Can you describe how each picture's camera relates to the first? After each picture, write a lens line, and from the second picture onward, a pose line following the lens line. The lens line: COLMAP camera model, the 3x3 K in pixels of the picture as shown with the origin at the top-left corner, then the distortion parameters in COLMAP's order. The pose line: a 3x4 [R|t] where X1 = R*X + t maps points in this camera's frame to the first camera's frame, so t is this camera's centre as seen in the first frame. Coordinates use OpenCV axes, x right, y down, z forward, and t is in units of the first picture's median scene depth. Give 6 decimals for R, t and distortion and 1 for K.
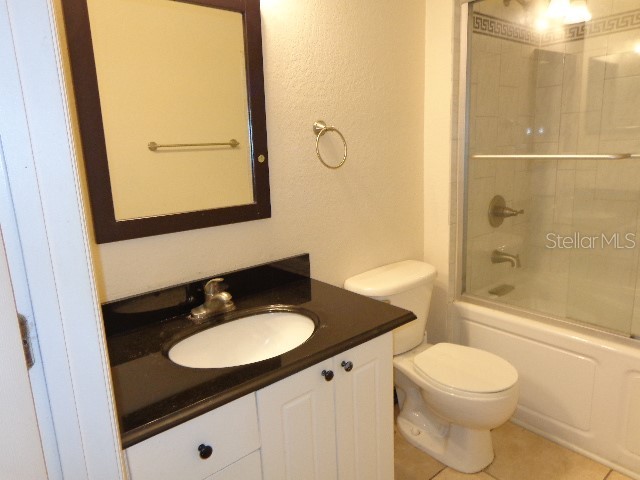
lens RADIAL K [[444.5, 0, 320.9], [0, 444.5, 237.6], [0, 0, 1]] dist [0.000269, 0.004470]
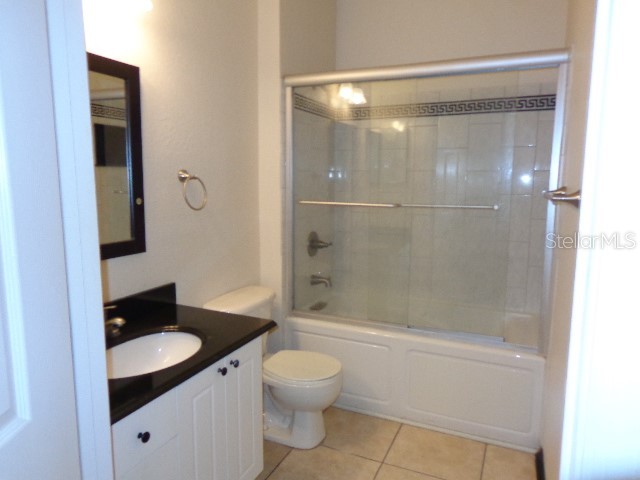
lens RADIAL K [[444.5, 0, 320.1], [0, 444.5, 240.4], [0, 0, 1]] dist [0.000269, 0.004470]
pose [[0.900409, -0.015003, 0.434785, -0.171569], [0.047676, 0.996789, -0.064338, 0.016399], [-0.432424, 0.078660, 0.898233, -0.186706]]
